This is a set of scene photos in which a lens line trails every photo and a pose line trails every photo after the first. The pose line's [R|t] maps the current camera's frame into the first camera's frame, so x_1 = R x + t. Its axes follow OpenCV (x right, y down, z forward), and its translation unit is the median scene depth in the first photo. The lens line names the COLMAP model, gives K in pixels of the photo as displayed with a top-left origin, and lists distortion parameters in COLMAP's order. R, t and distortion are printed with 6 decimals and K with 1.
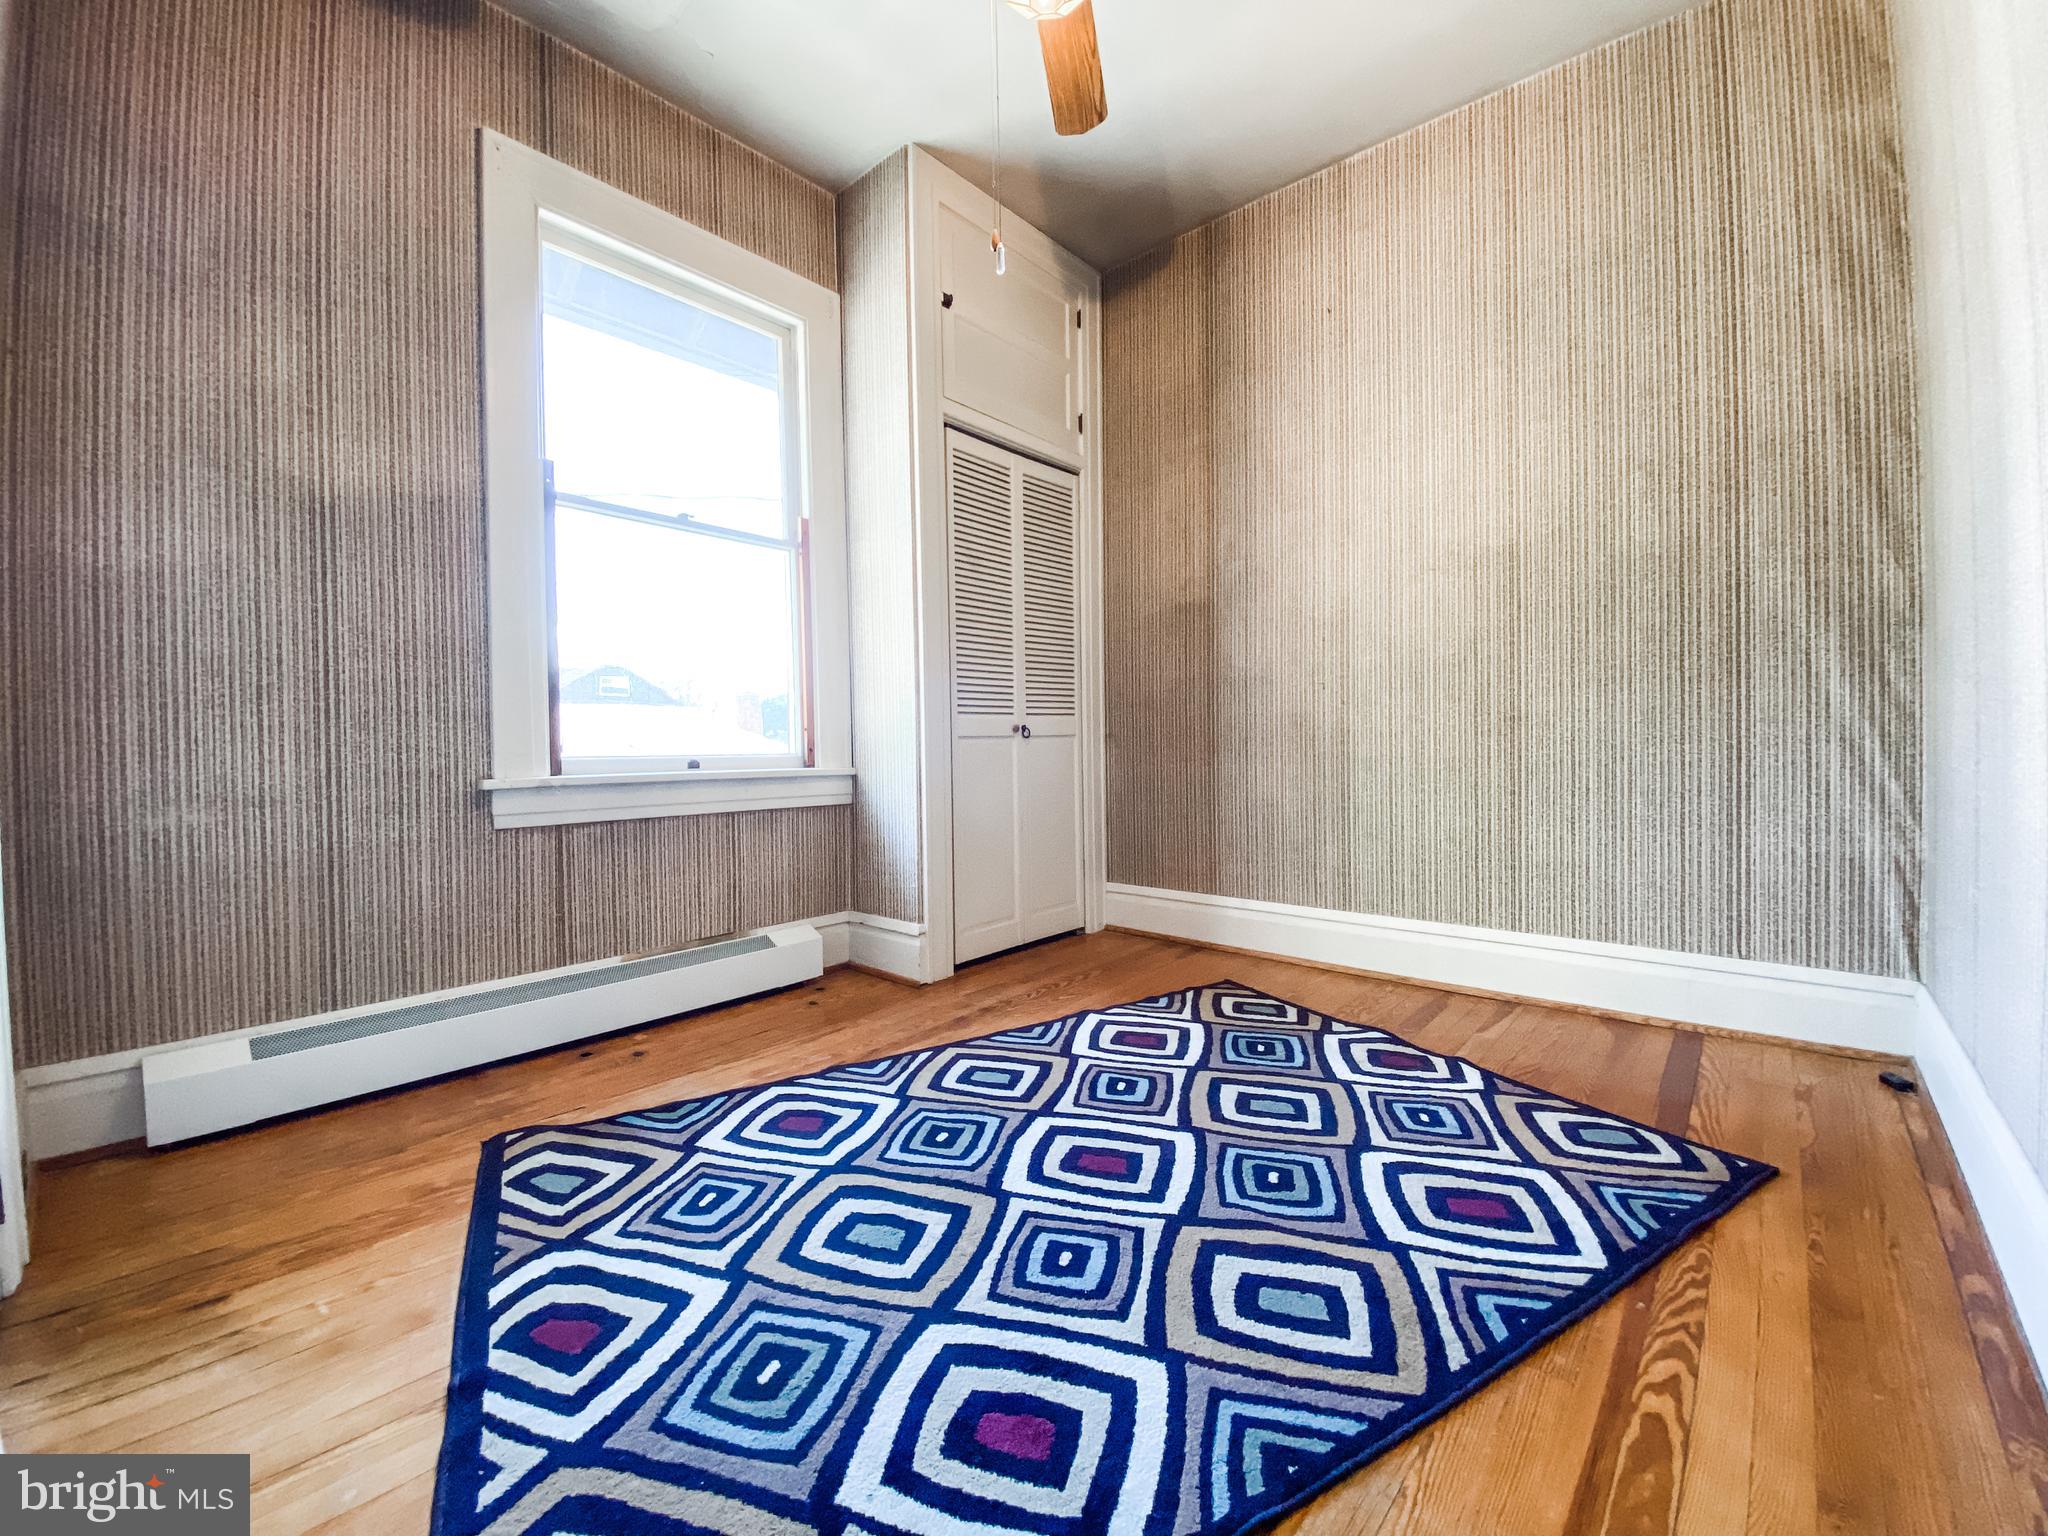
lens RADIAL K [[835.5, 0, 1015.0], [0, 835.5, 761.0], [0, 0, 1]] dist [0.019175, -0.020239]
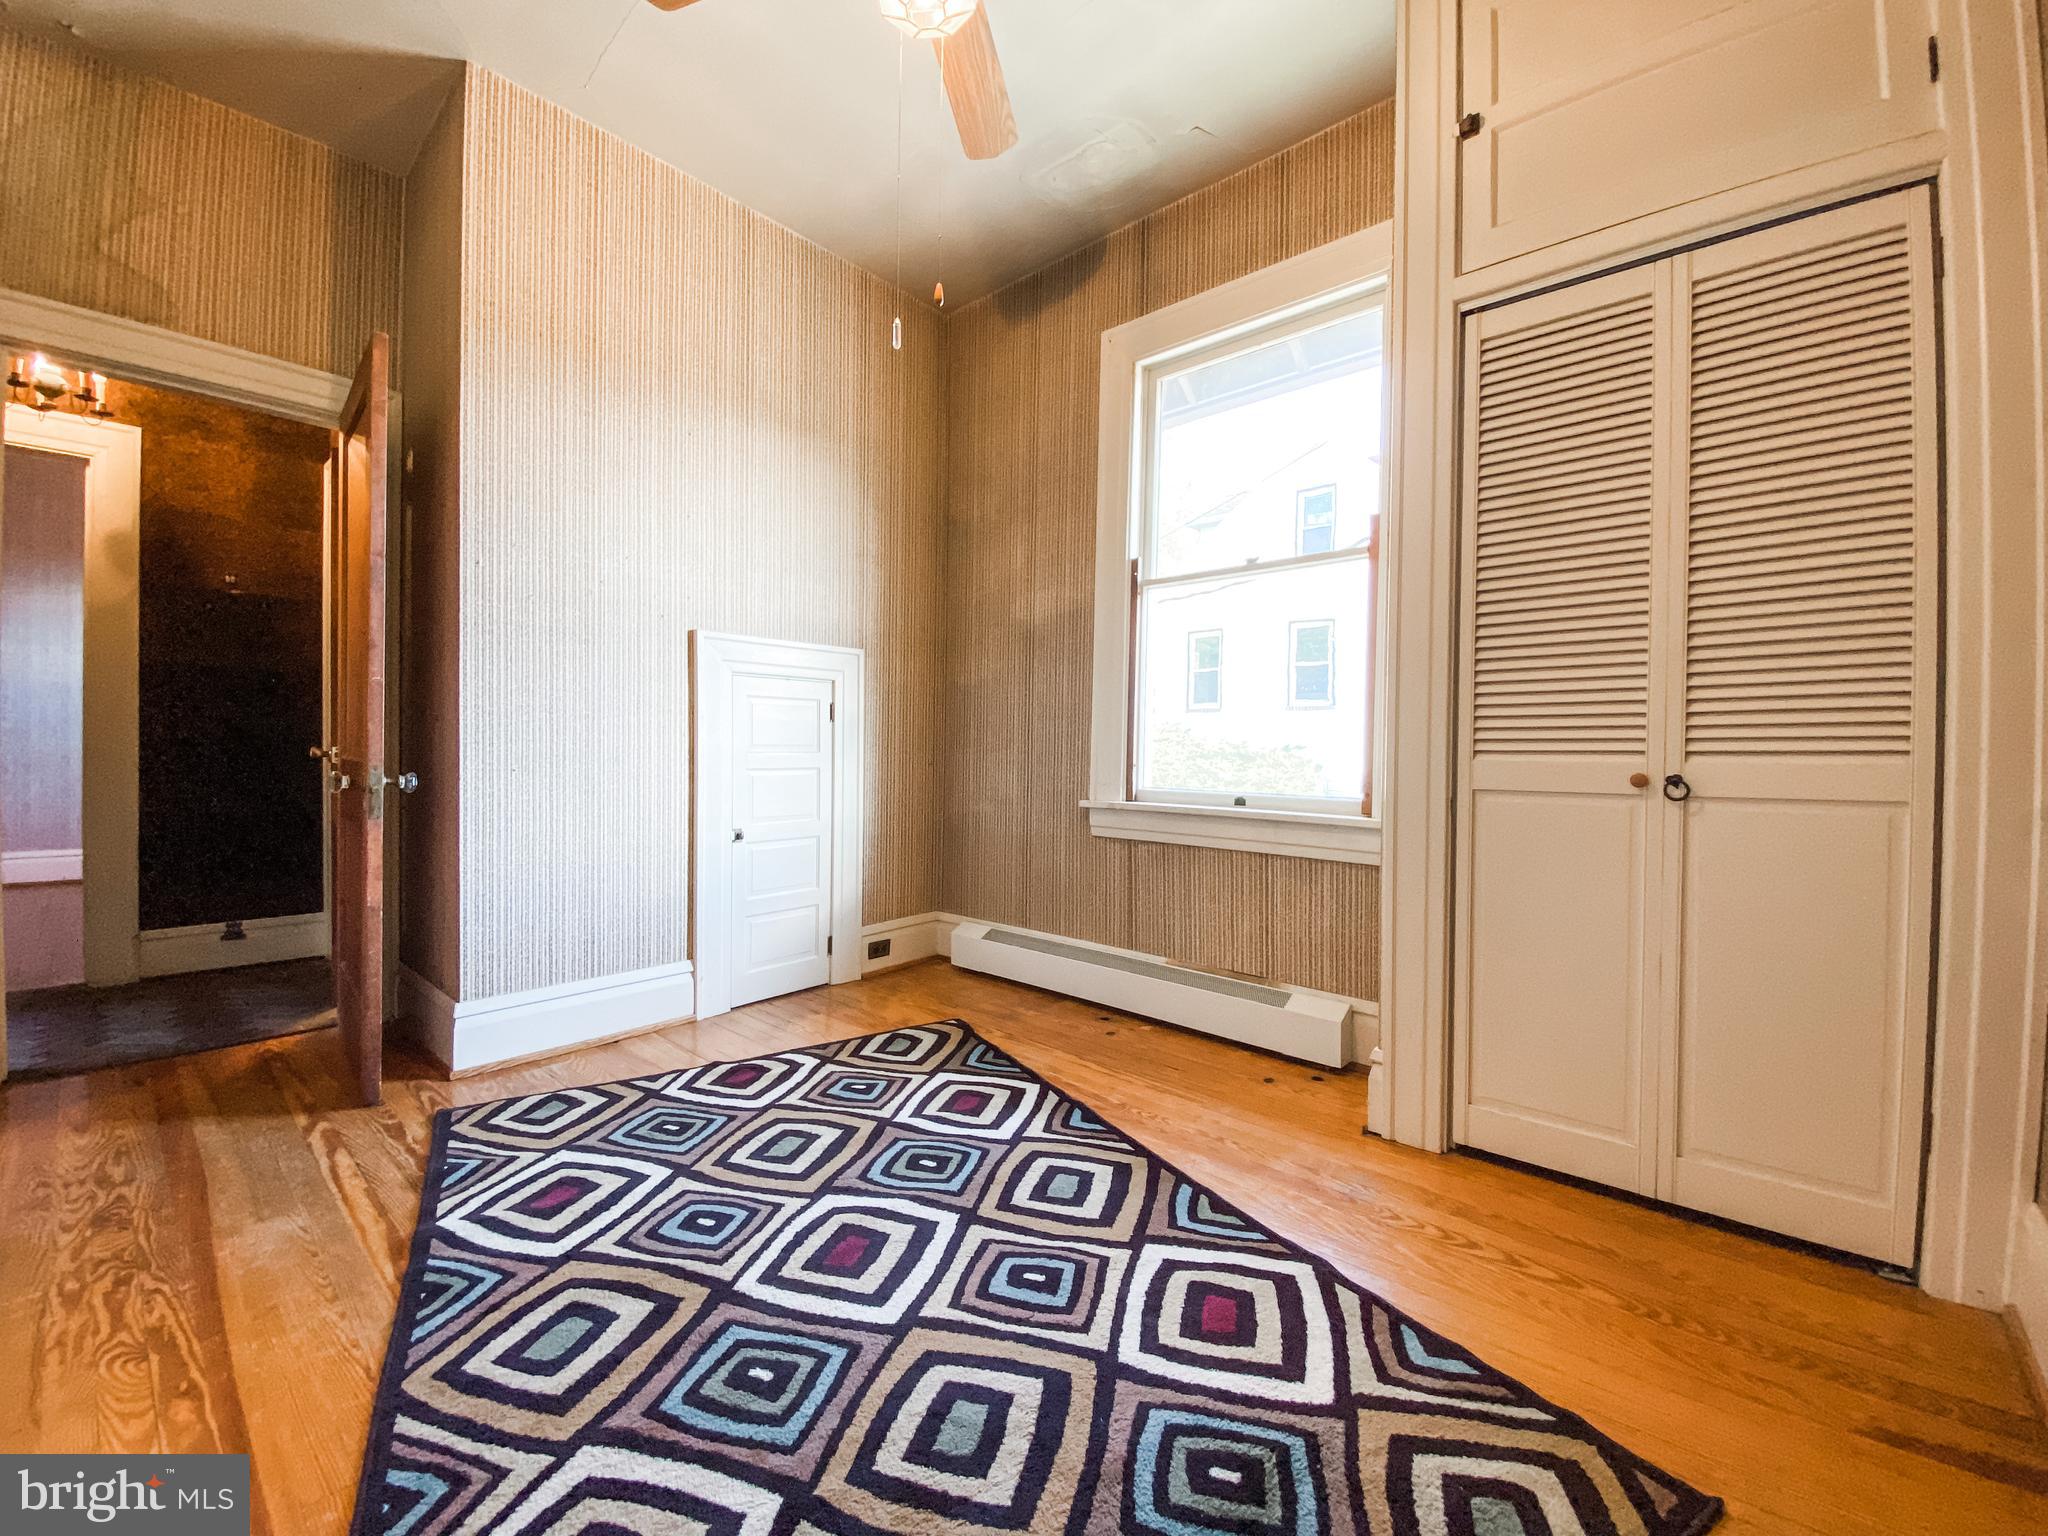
lens RADIAL K [[842.8, 0, 1026.5], [0, 842.8, 756.5], [0, 0, 1]] dist [0.034866, -0.021661]
pose [[-0.002229, 0.030049, -0.999546, 0.832087], [-0.028485, 0.999141, 0.030100, -0.095649], [0.999592, 0.028539, -0.001371, 0.930860]]
